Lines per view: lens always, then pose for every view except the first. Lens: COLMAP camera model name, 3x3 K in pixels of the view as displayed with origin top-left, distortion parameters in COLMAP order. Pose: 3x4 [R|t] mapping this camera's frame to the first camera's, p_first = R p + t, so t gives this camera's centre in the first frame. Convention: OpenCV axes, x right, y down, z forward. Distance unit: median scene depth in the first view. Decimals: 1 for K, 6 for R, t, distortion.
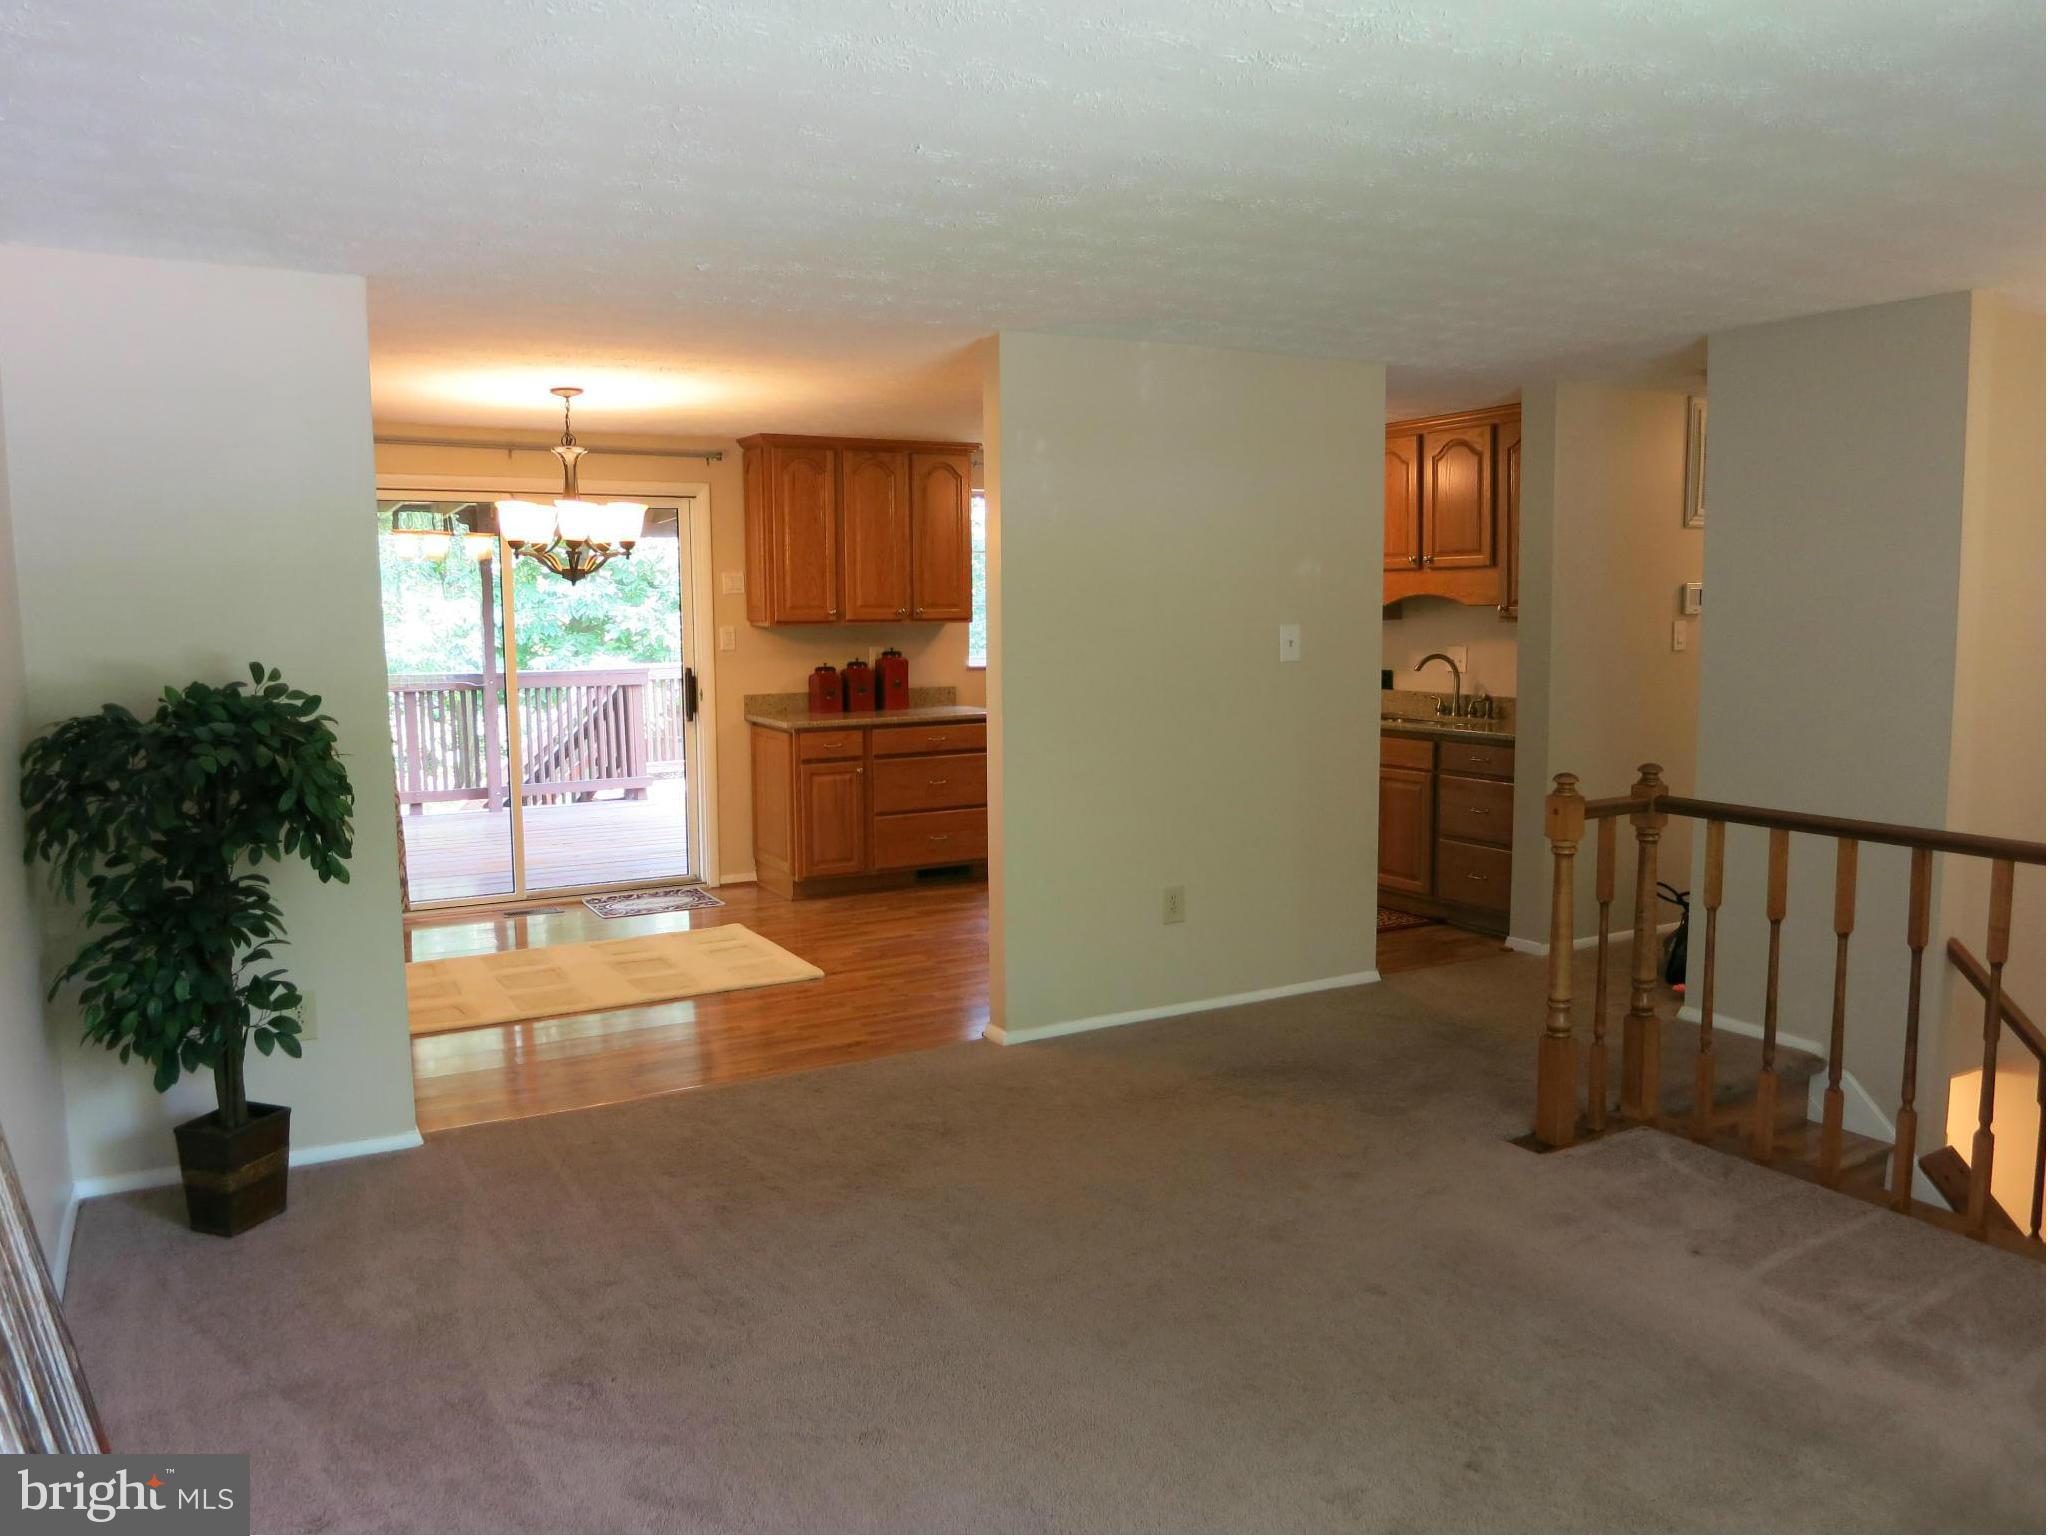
lens RADIAL K [[1476.2, 0, 1014.6], [0, 1476.2, 771.0], [0, 0, 1]] dist [-0.033605, -0.013225]
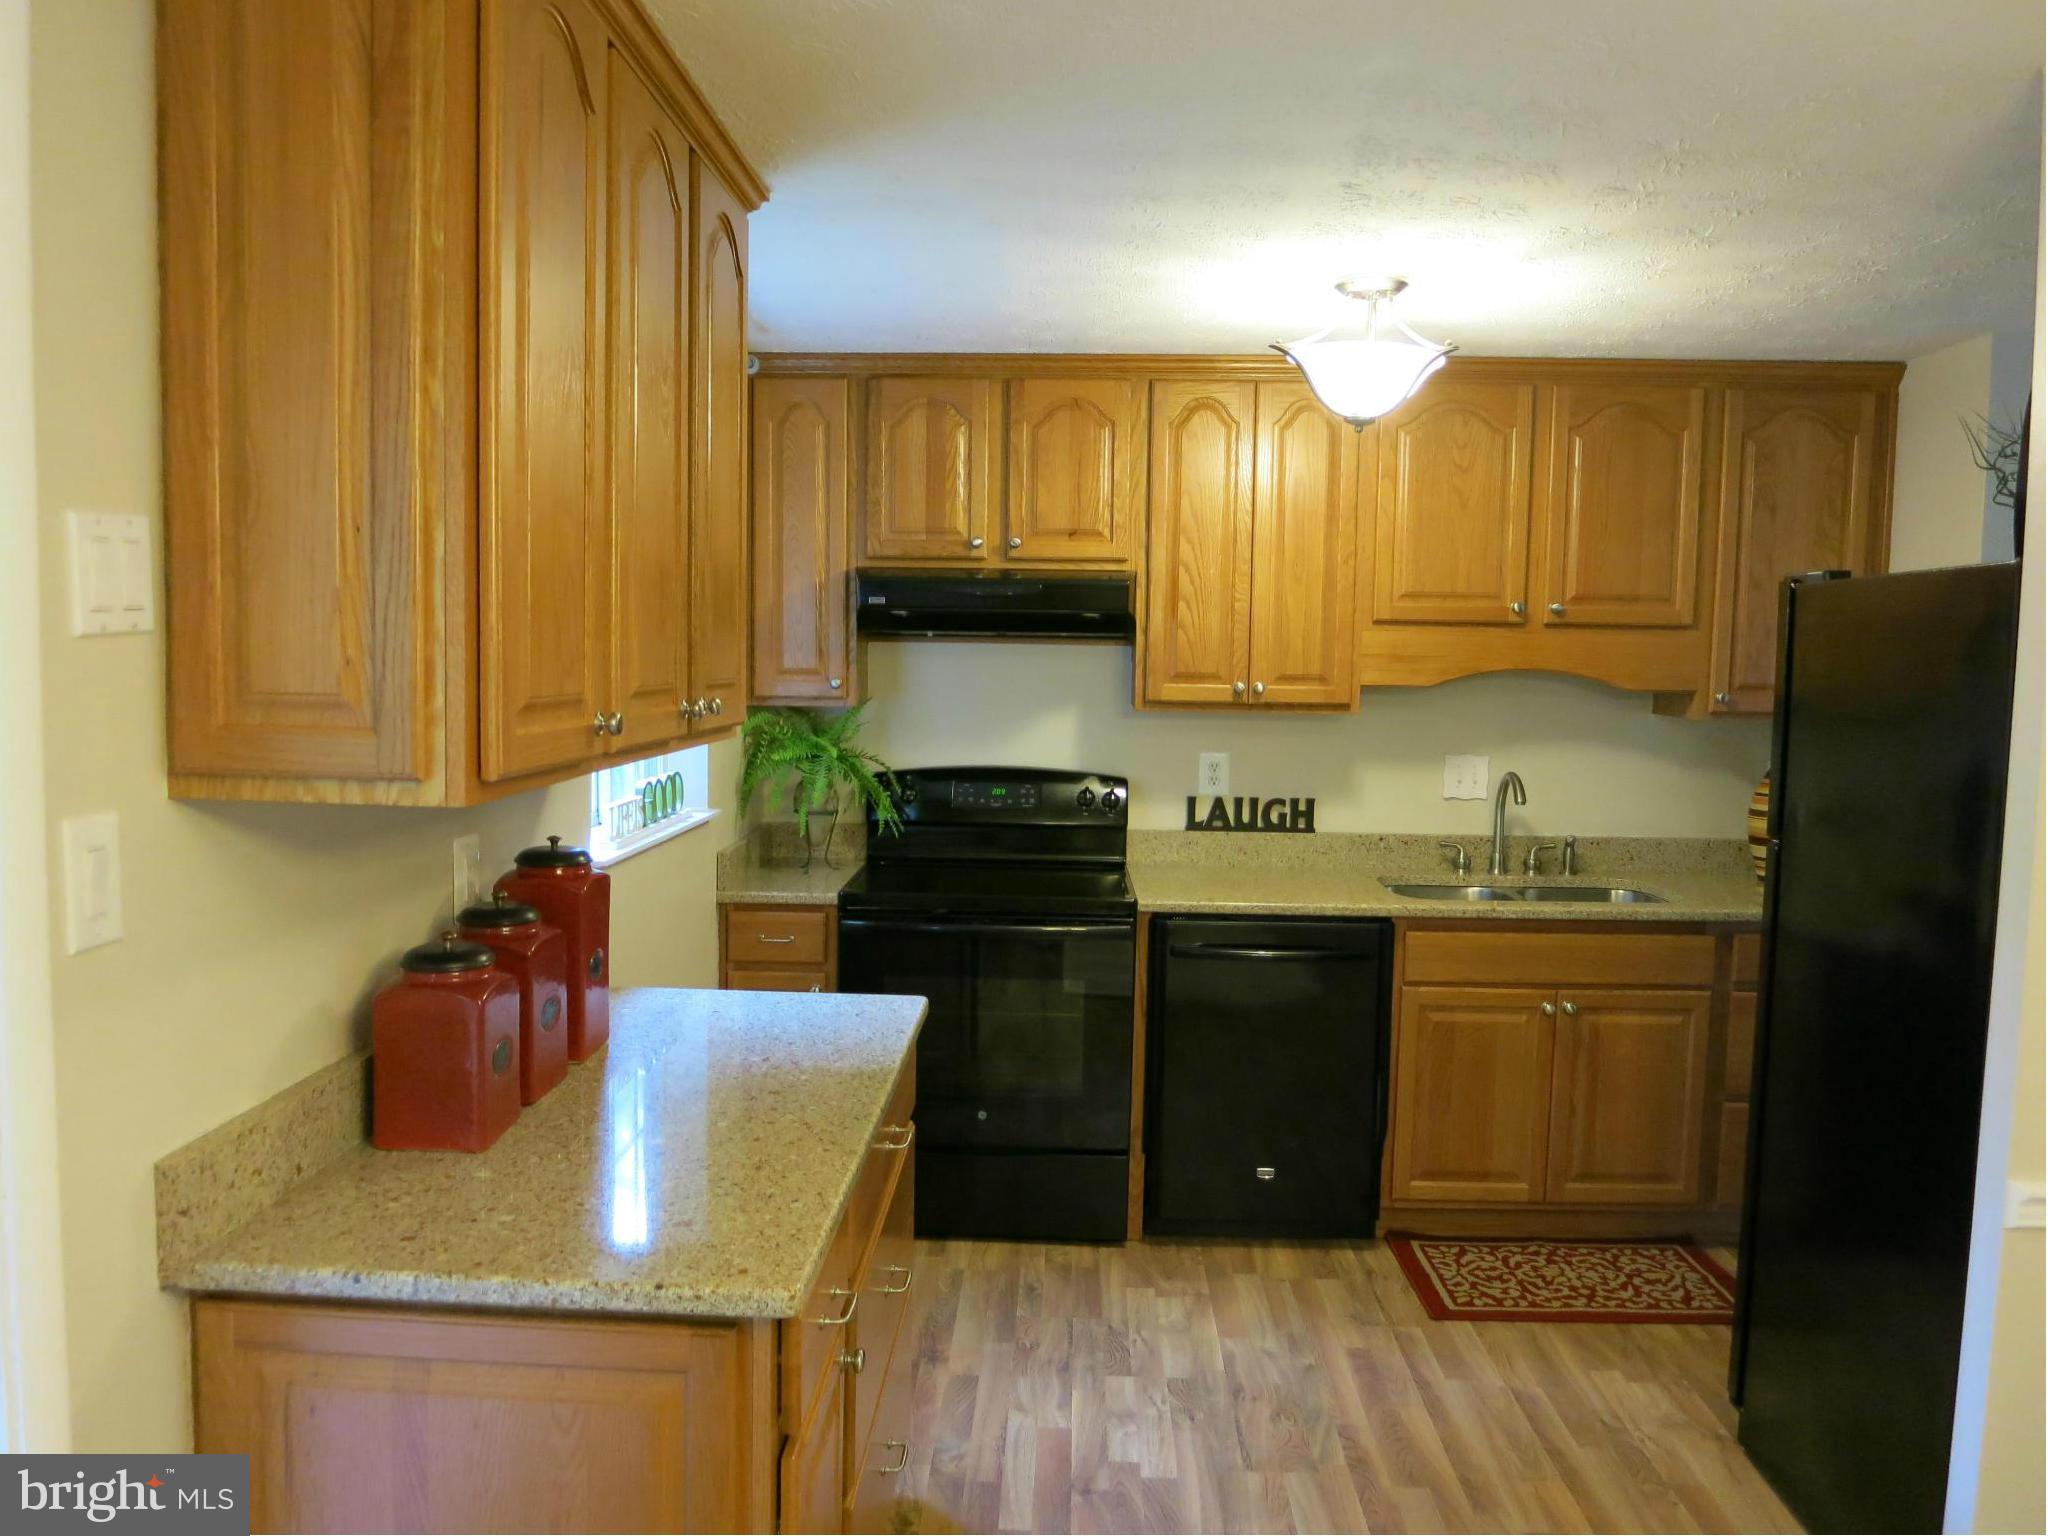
lens RADIAL K [[1476.2, 0, 1024.3], [0, 1476.2, 763.5], [0, 0, 1]] dist [-0.033605, -0.013225]
pose [[0.515353, -0.048883, 0.855583, -0.287906], [0.074919, 0.997119, 0.011842, -0.098163], [-0.853697, 0.057997, 0.517531, 0.814633]]
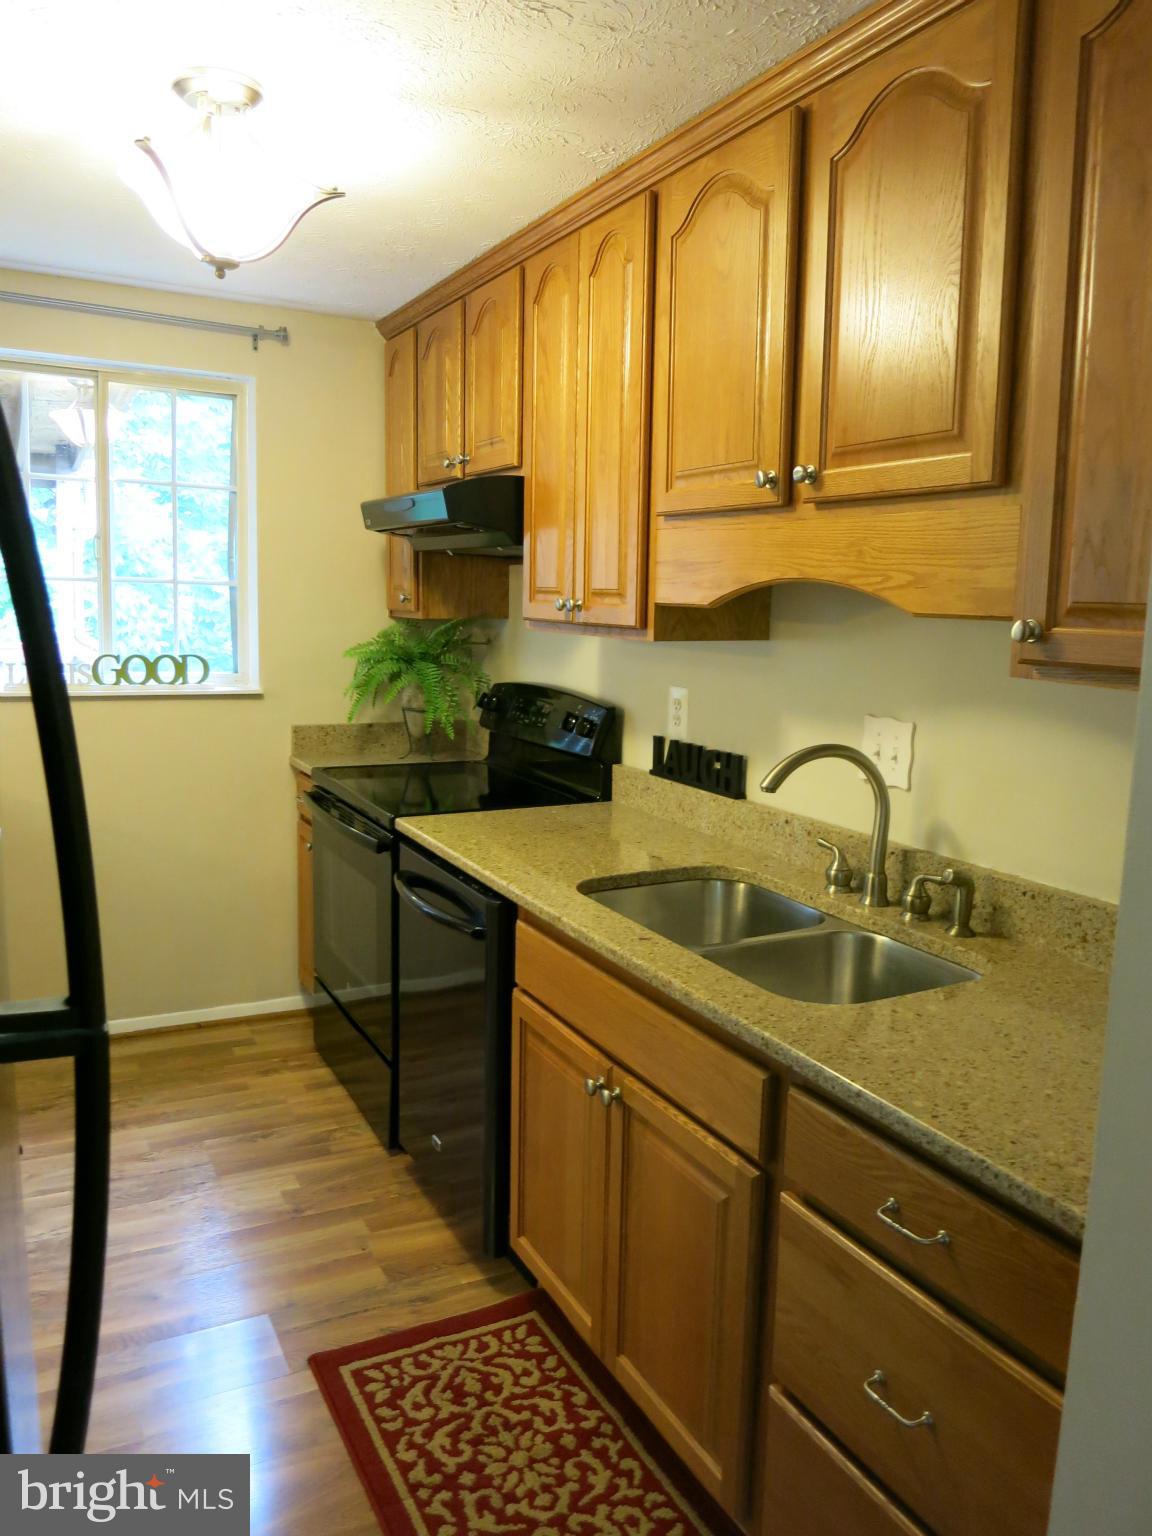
lens RADIAL K [[1107.2, 0, 591.3], [0, 1107.2, 760.7], [0, 0, 1]] dist [-0.033605, -0.013225]
pose [[0.998983, 0.043681, -0.011158, 0.217733], [-0.043235, 0.998360, 0.037512, -0.078447], [0.012778, -0.036991, 0.999234, 0.681308]]
